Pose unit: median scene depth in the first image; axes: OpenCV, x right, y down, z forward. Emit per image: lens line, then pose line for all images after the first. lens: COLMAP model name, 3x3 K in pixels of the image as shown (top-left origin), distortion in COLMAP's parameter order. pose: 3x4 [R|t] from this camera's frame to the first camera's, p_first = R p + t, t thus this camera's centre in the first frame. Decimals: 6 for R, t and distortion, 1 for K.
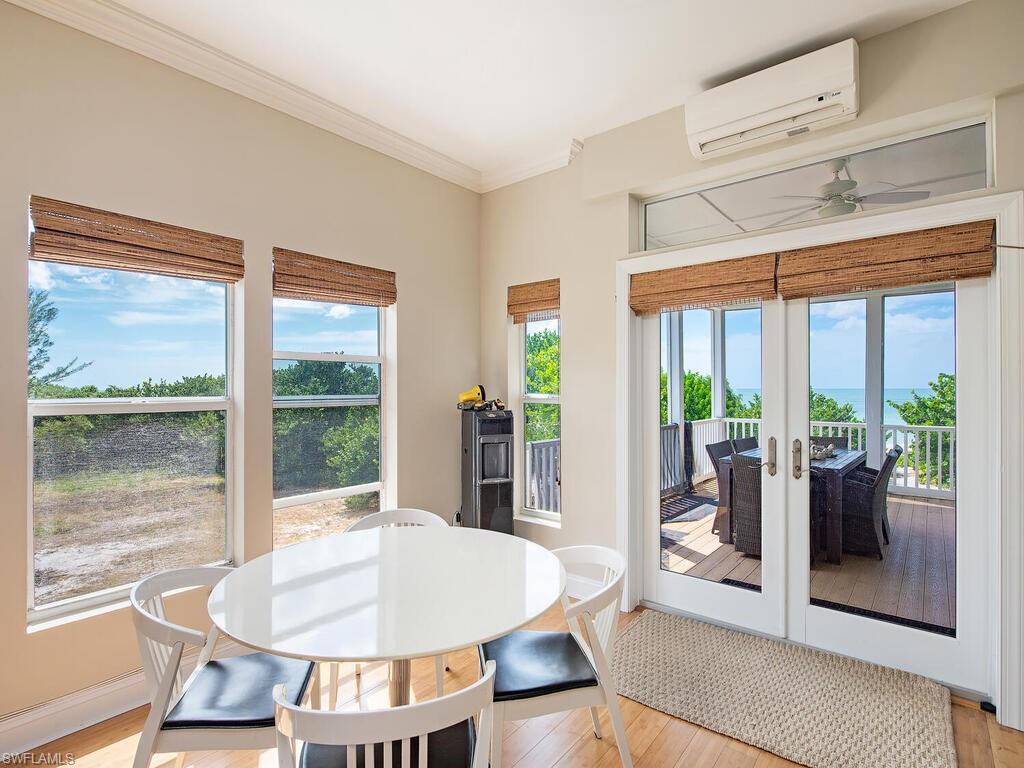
lens RADIAL K [[511.0, 0, 511.4], [0, 511.0, 388.0], [0, 0, 1]] dist [-0.000508, -0.000160]
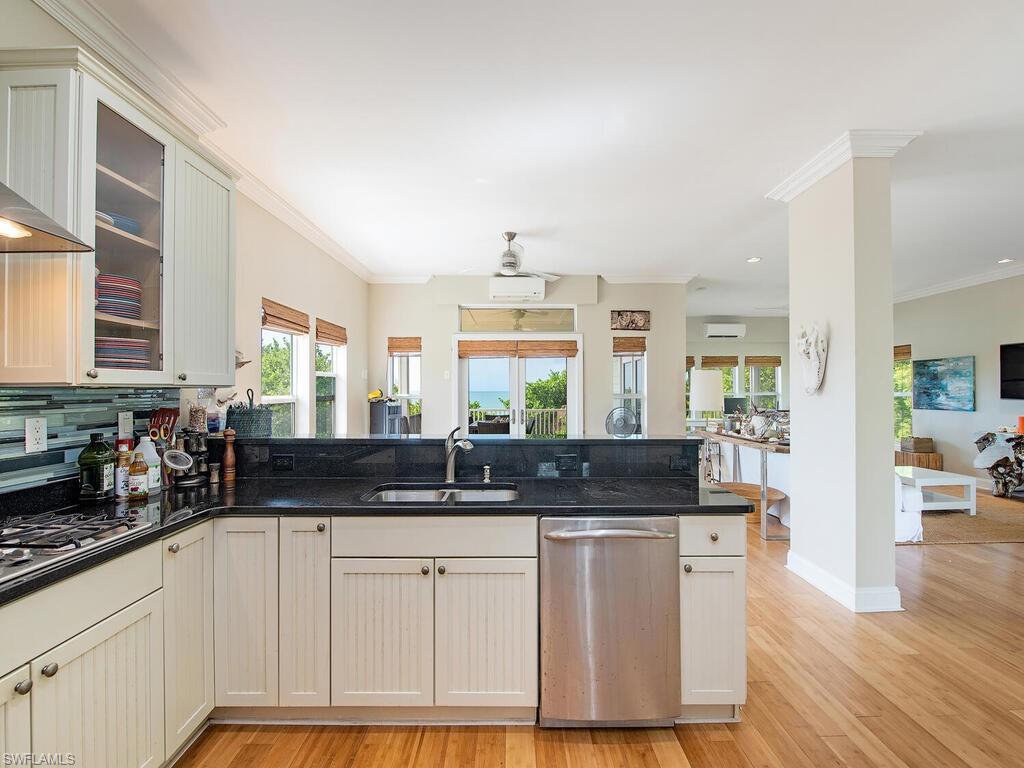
lens RADIAL K [[416.7, 0, 511.7], [0, 416.7, 387.5], [0, 0, 1]] dist [-0.000806, -0.000145]
pose [[0.770456, 0.003475, 0.637483, -0.707187], [-0.000454, 0.999988, -0.004902, -0.004773], [-0.637493, 0.003487, 0.770449, -0.530022]]
